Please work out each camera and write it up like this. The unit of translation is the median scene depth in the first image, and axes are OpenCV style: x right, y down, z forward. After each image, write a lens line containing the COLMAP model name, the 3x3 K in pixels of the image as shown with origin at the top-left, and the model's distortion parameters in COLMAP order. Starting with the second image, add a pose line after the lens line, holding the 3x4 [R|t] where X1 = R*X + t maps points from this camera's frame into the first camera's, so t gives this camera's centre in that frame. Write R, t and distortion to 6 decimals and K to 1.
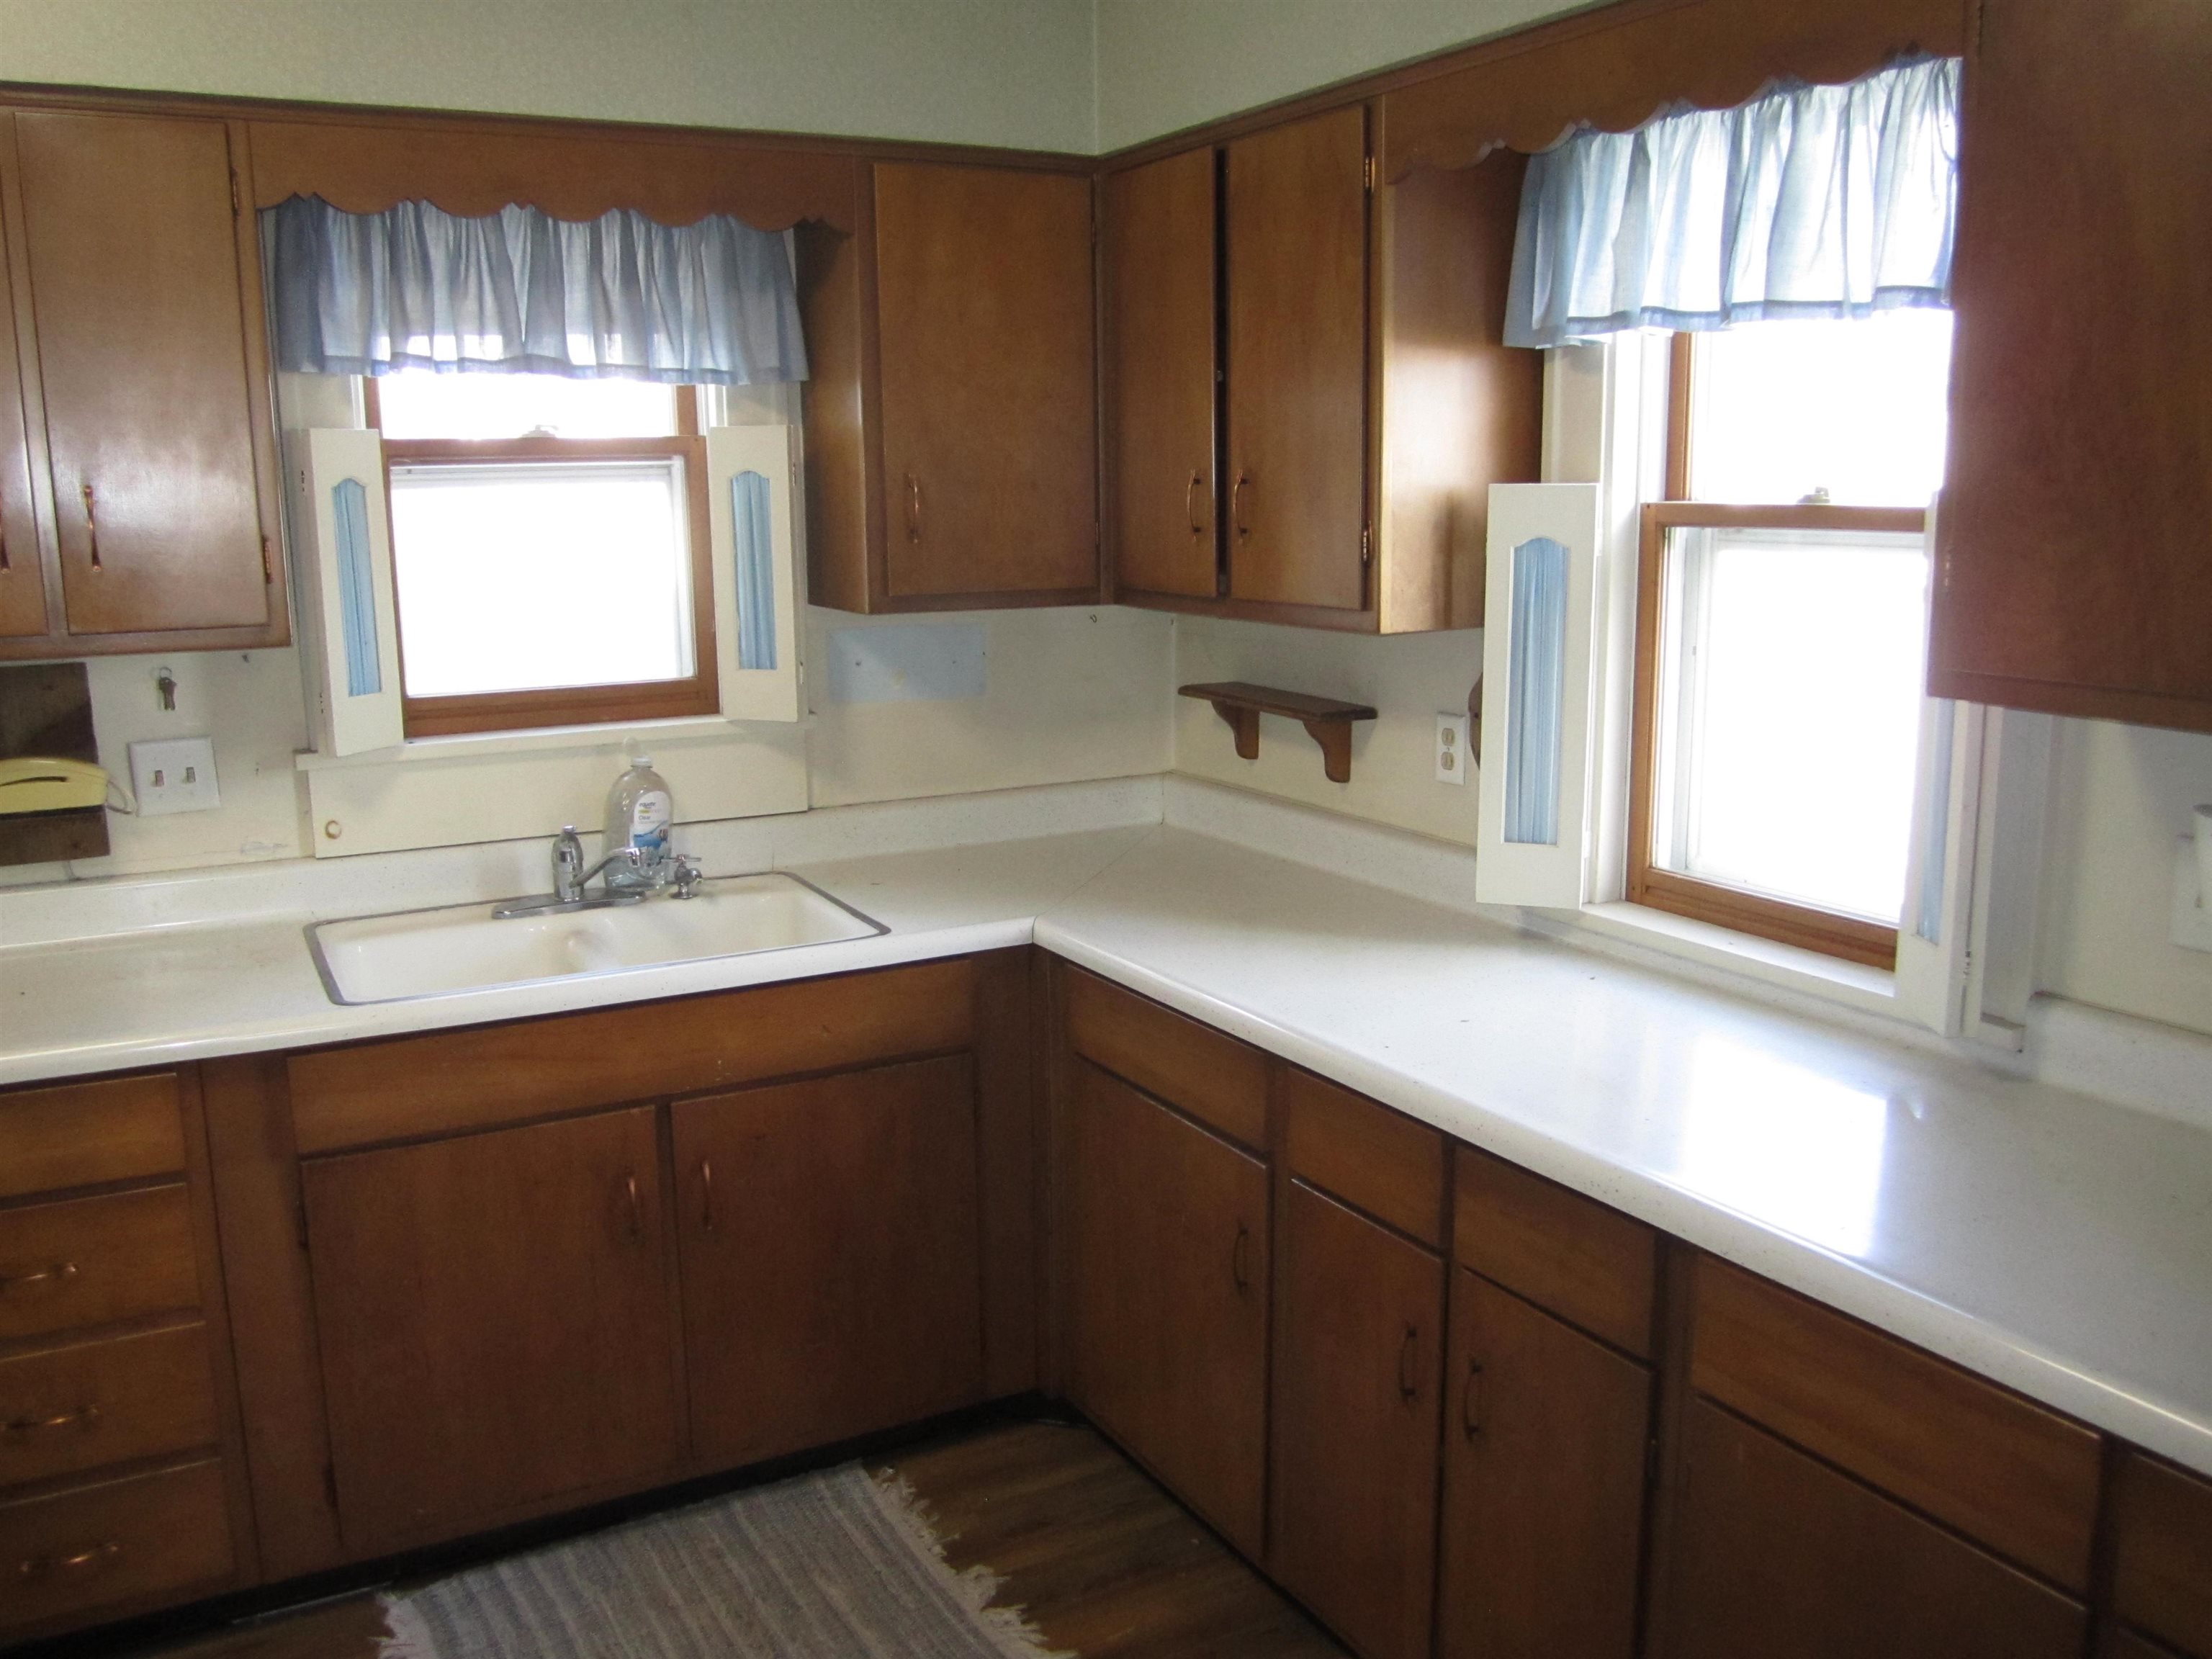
lens RADIAL K [[1850.8, 0, 1100.8], [0, 1850.8, 826.1], [0, 0, 1]] dist [-0.054781, 0.022220]
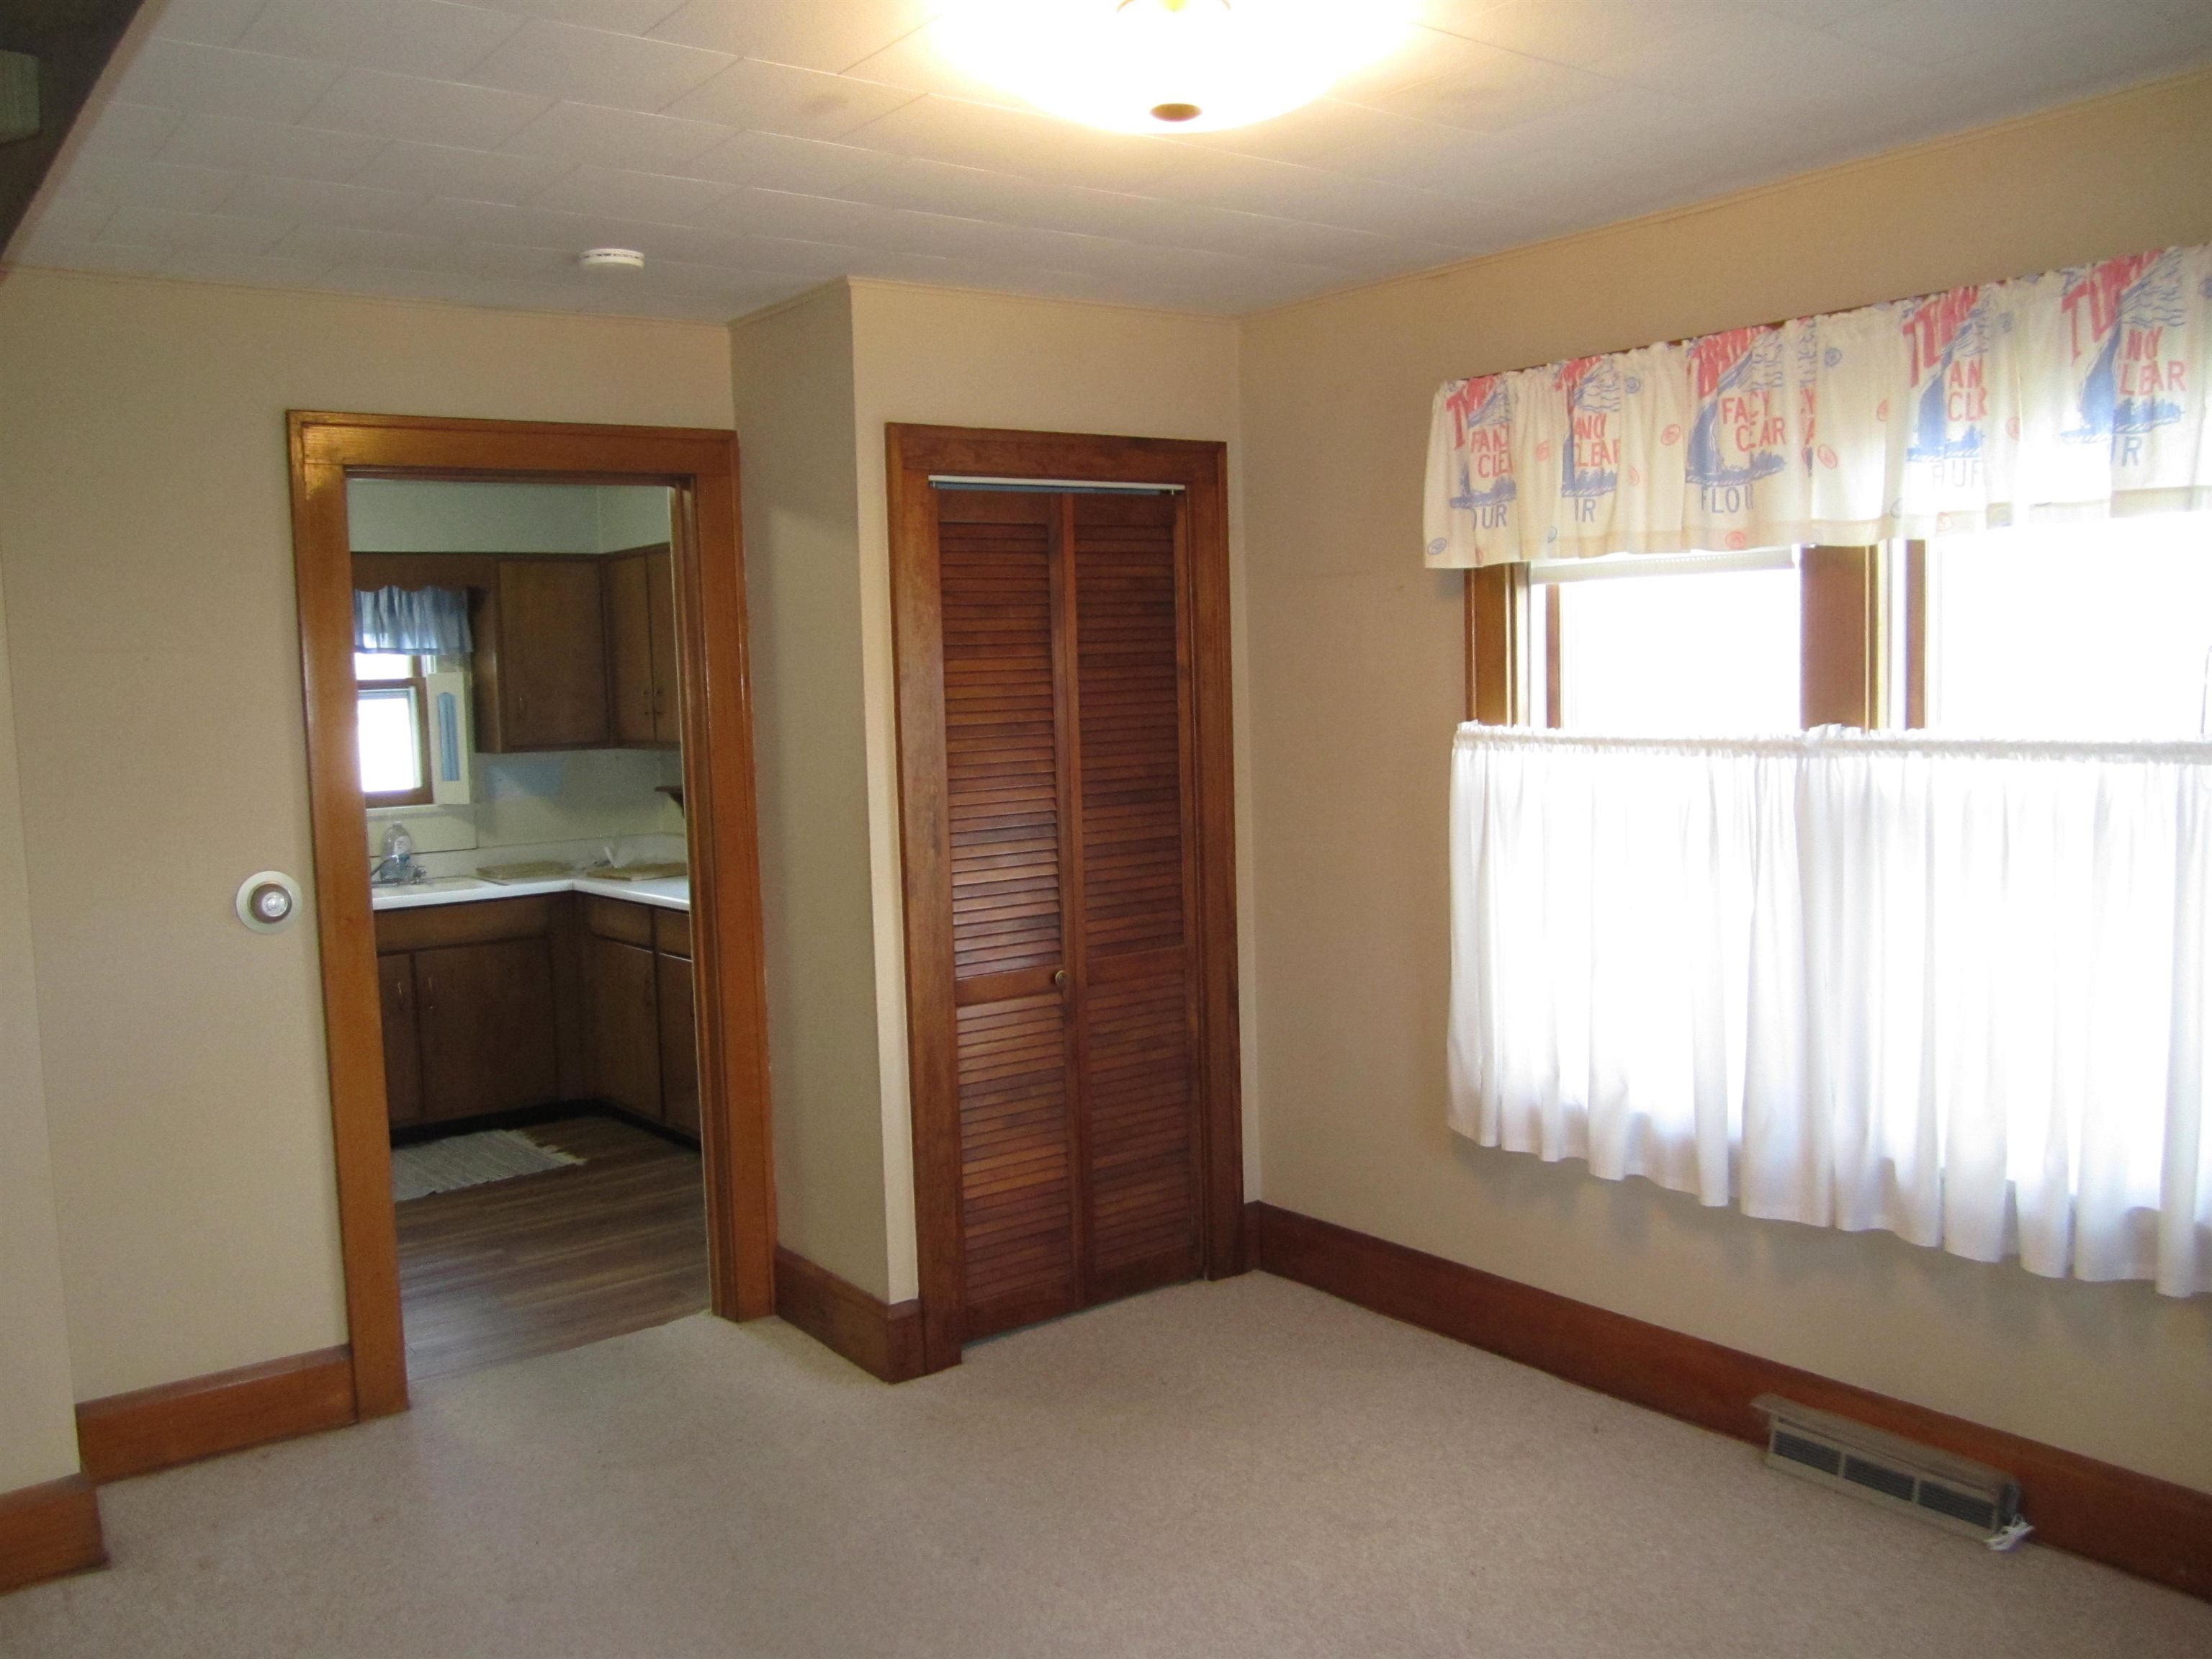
lens RADIAL K [[1850.8, 0, 1113.7], [0, 1850.8, 811.6], [0, 0, 1]] dist [-0.054781, 0.022220]
pose [[0.987349, -0.032558, 0.155185, 0.154337], [0.050559, 0.992251, -0.113499, 0.146333], [-0.150288, 0.119909, 0.981344, -0.772843]]
